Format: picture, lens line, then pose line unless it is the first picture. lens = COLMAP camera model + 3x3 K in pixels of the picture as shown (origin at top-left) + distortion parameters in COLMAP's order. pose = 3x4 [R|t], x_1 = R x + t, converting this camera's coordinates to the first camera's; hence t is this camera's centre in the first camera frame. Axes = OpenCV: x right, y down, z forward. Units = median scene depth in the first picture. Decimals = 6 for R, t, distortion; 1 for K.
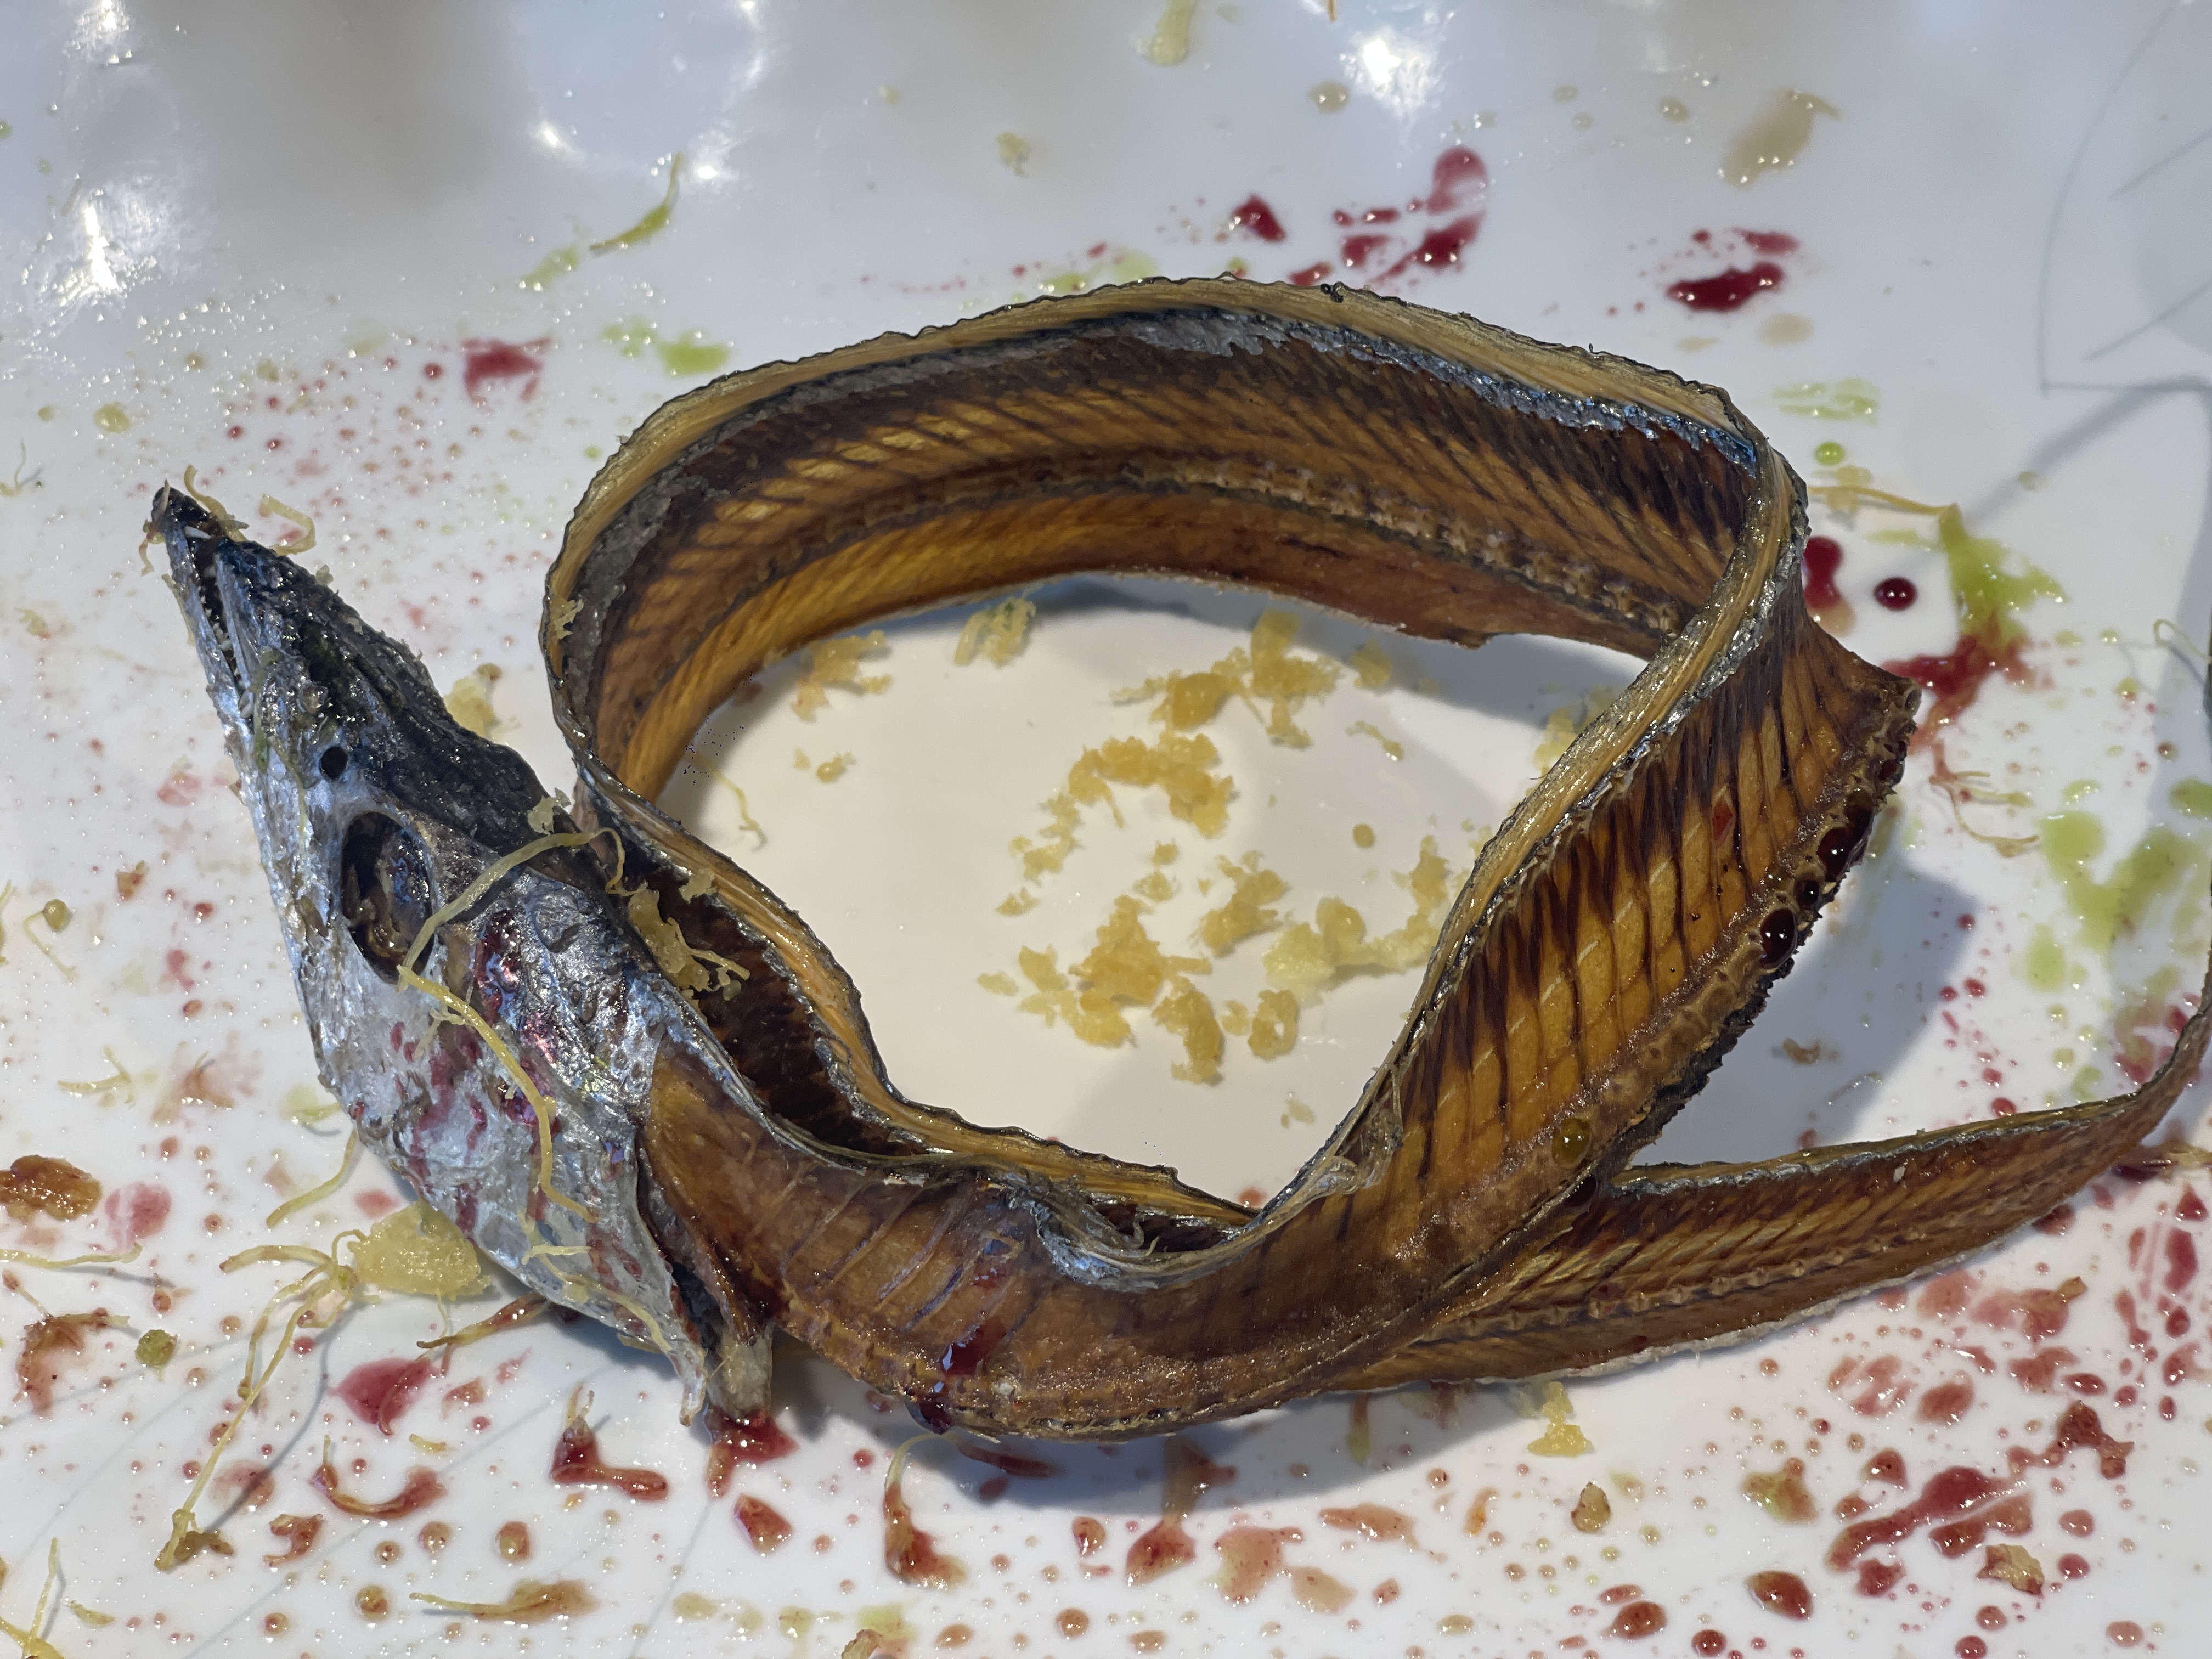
lens RADIAL K [[4185.0, 0, 1097.0], [0, 4185.0, 819.5], [0, 0, 1]] dist [0.110750, 0.000000]
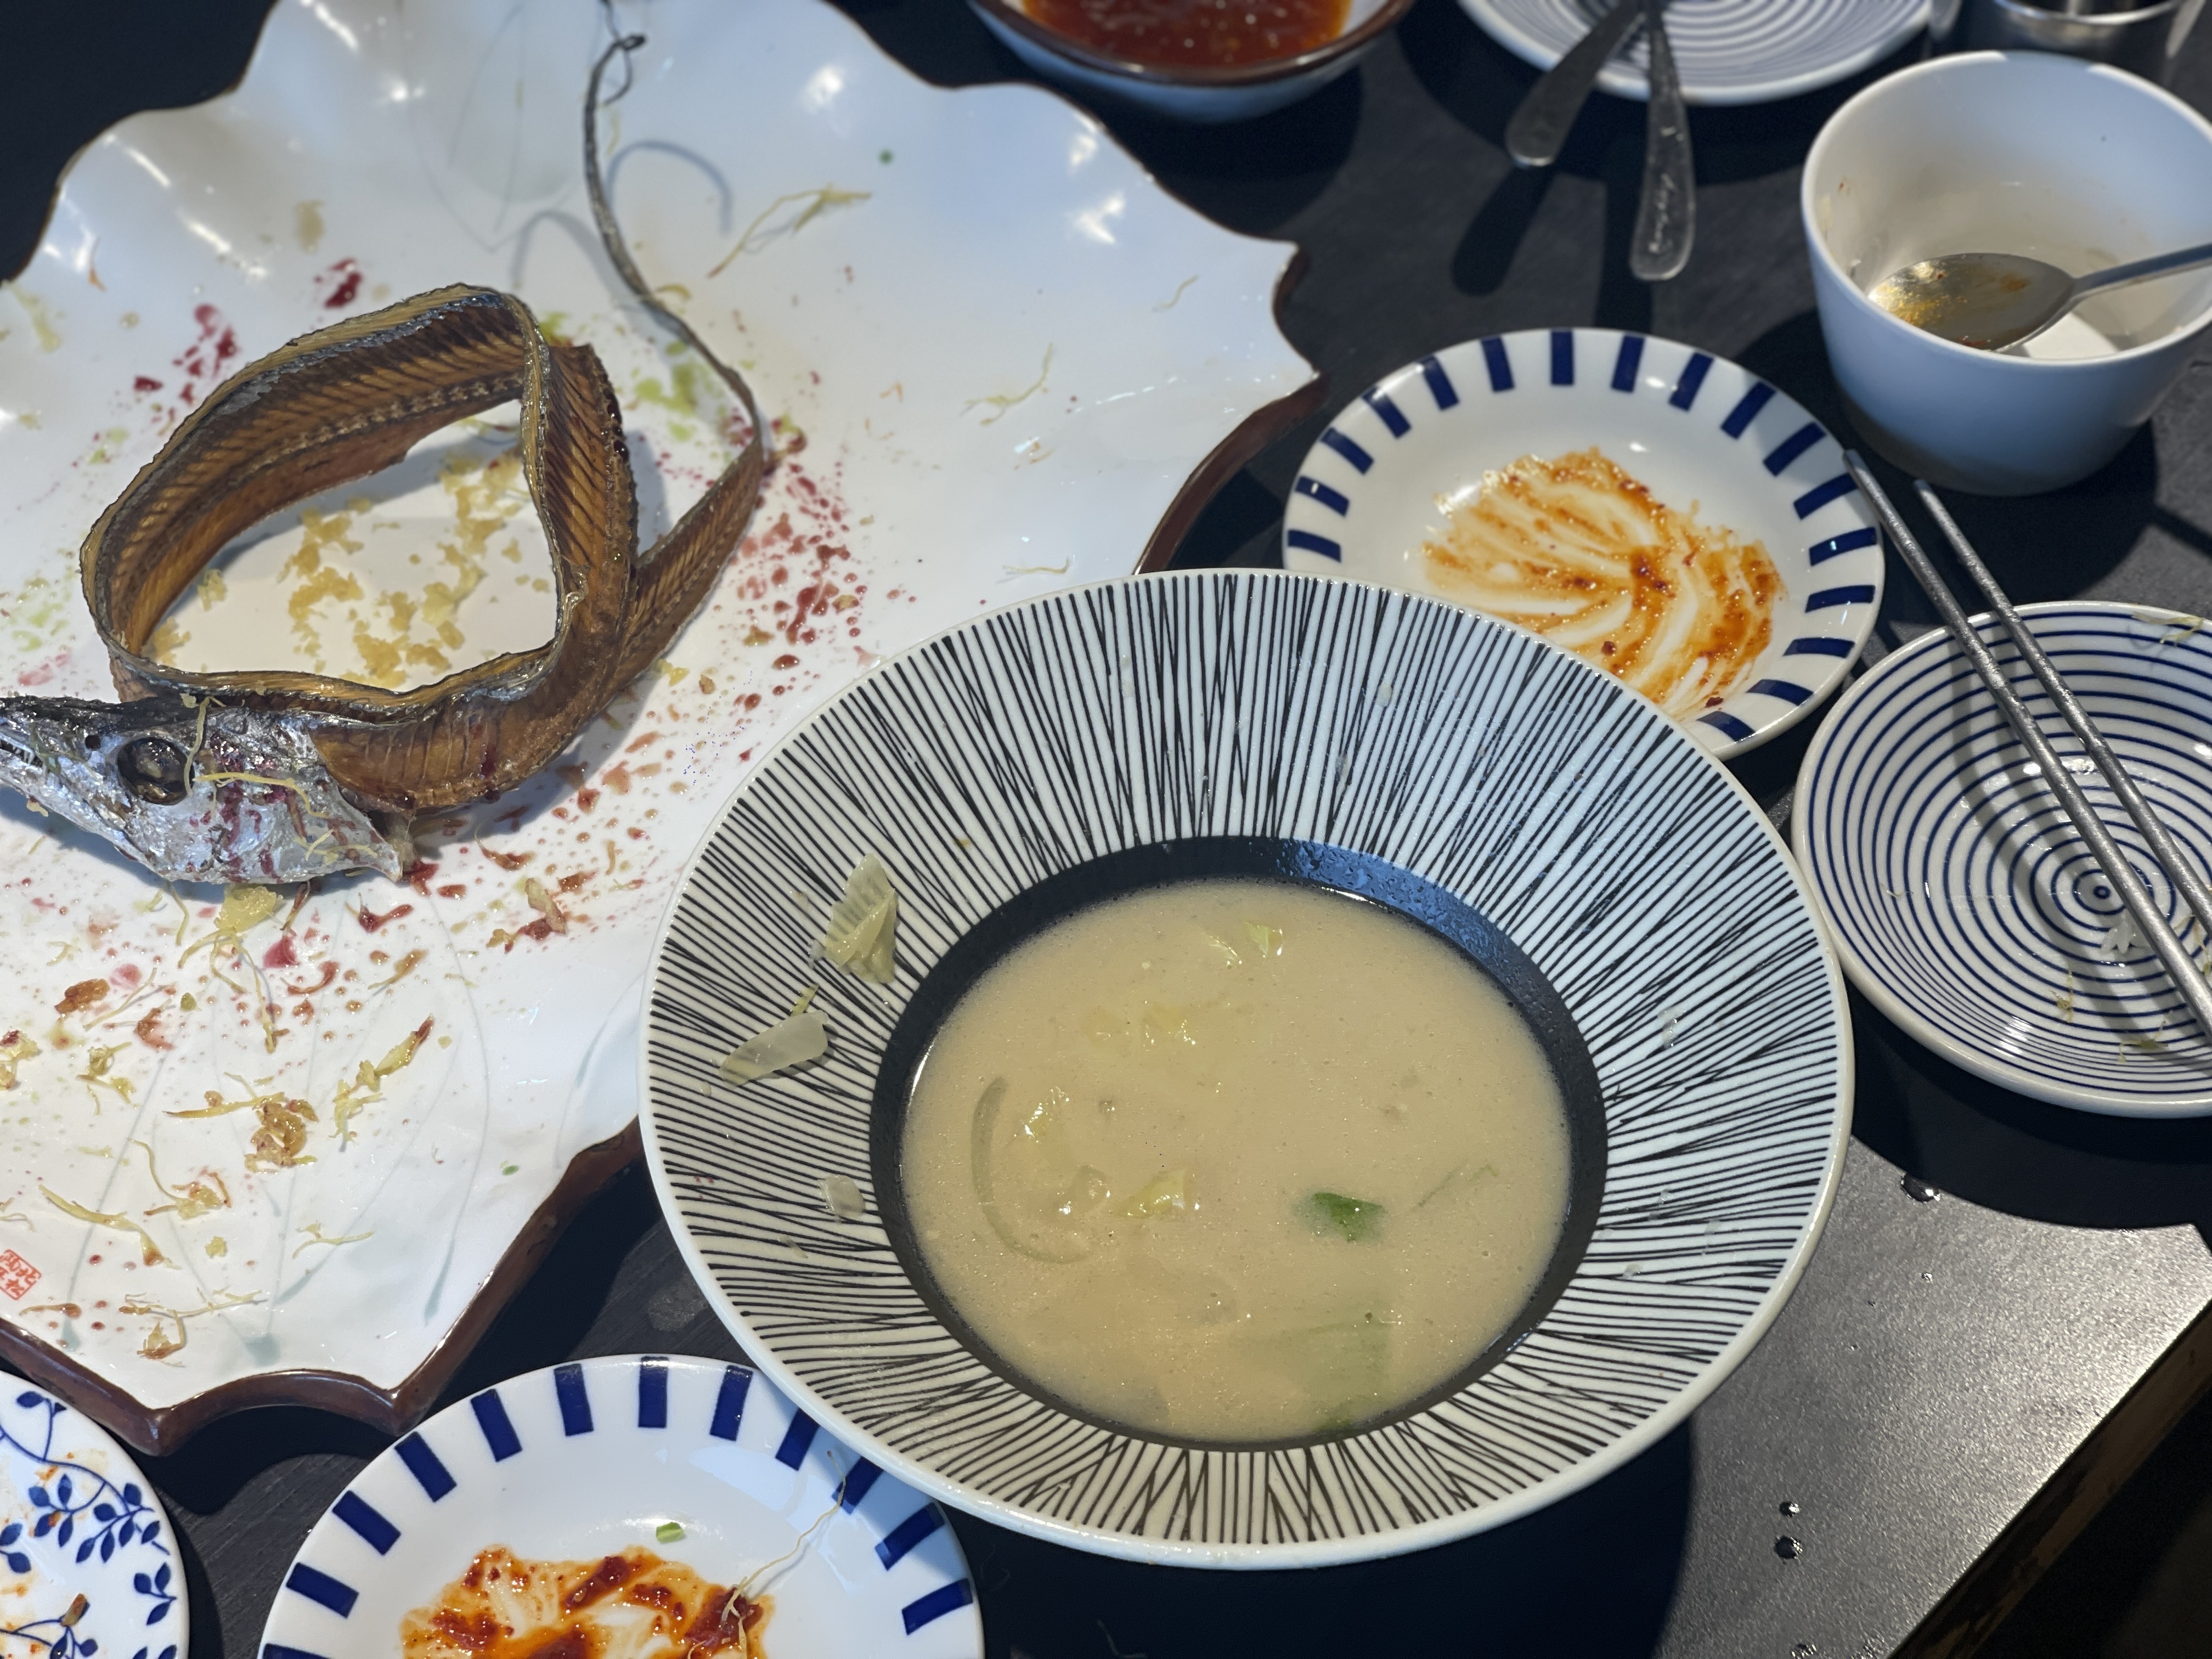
lens RADIAL K [[4185.0, 0, 1110.8], [0, 4185.0, 834.4], [0, 0, 1]] dist [0.110750, 0.000000]
pose [[0.680654, -0.581796, 0.445223, -0.842960], [0.597045, 0.792705, 0.123110, 0.073277], [-0.424555, 0.182023, 0.886916, -1.217805]]
